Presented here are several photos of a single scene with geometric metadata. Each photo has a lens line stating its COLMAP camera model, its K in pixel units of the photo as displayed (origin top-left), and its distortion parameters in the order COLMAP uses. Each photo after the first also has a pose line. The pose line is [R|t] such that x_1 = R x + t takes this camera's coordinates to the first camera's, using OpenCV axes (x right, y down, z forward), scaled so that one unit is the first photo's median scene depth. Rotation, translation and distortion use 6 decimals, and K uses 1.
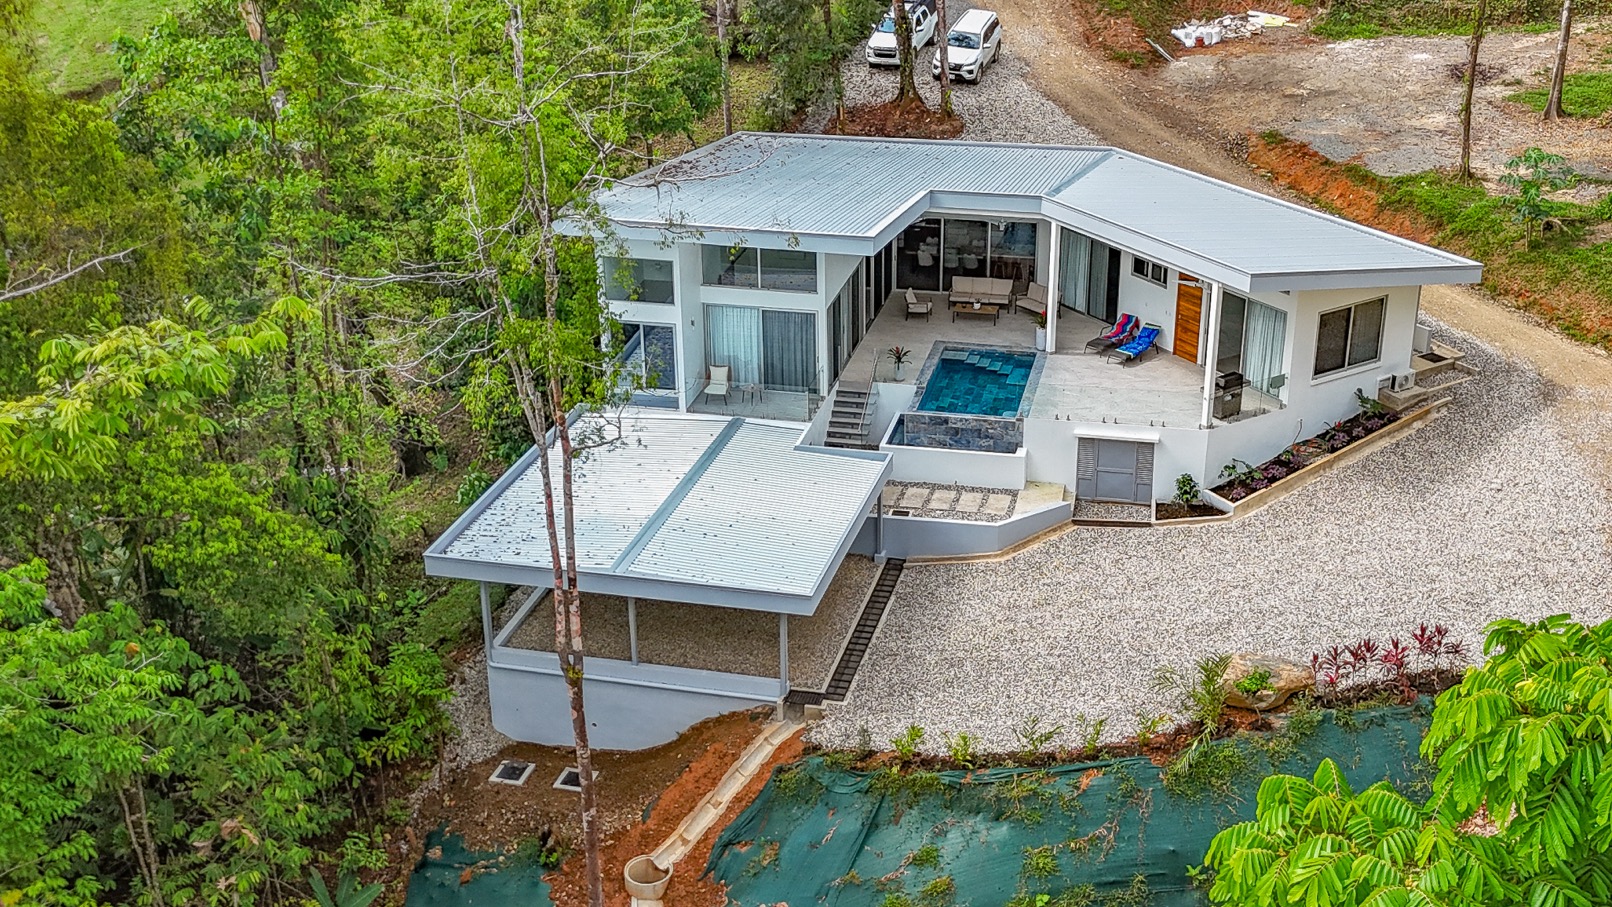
lens RADIAL K [[1903.3, 0, 806.0], [0, 1903.3, 453.5], [0, 0, 1]] dist [0.206993, -0.636221]
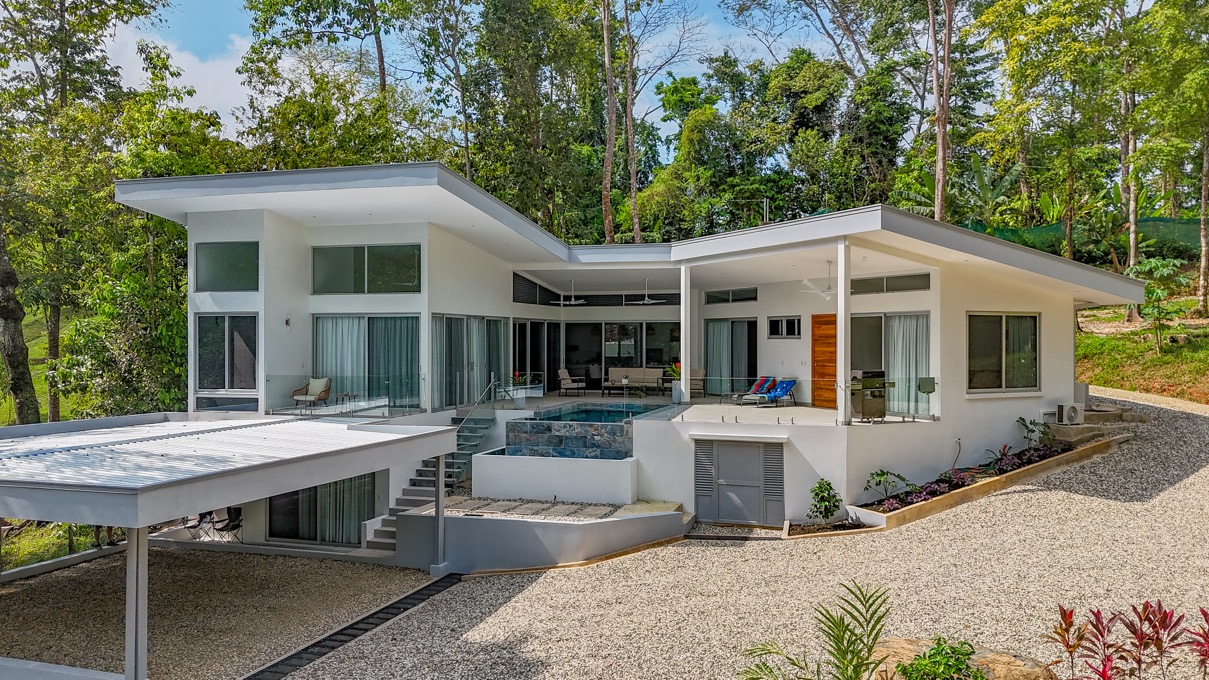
lens RADIAL K [[908.5, 0, 604.5], [0, 908.5, 340.0], [0, 0, 1]] dist [0.089195, -0.099532]
pose [[0.996671, 0.013525, -0.080398, 0.132743], [-0.044162, 0.918503, -0.392941, 0.110295], [0.068531, 0.395184, 0.916042, 0.598262]]
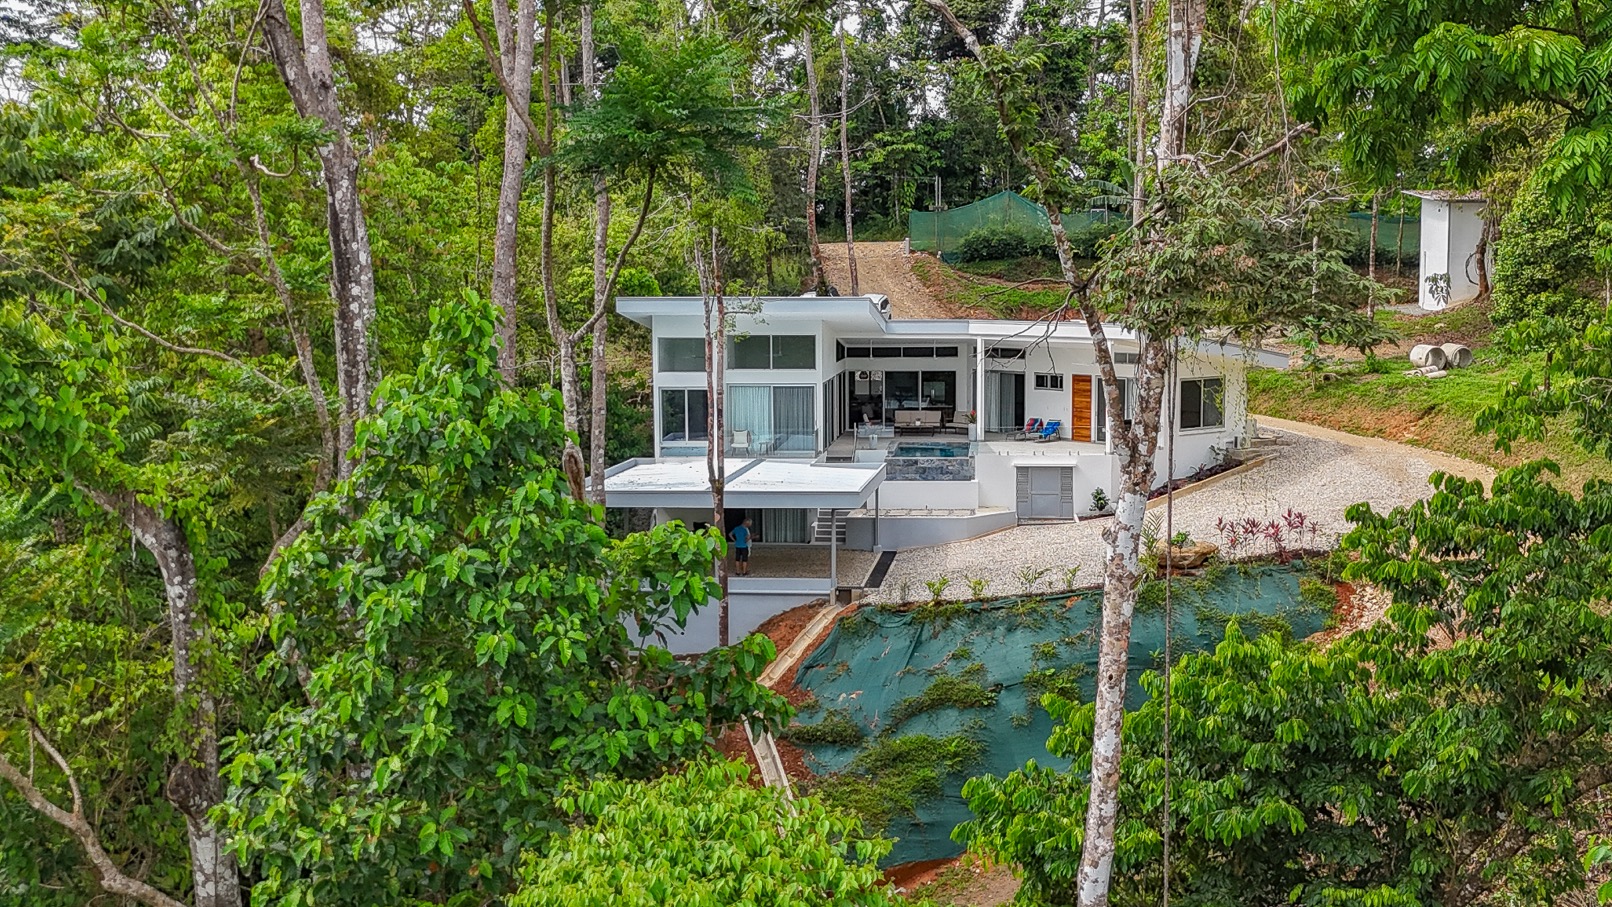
lens RADIAL K [[1903.3, 0, 806.0], [0, 1903.3, 453.5], [0, 0, 1]] dist [0.206993, -0.636221]
pose [[0.992195, -0.008053, 0.124435, -0.166510], [0.045521, 0.952435, -0.301324, 0.371896], [-0.116089, 0.304636, 0.945368, -0.242258]]
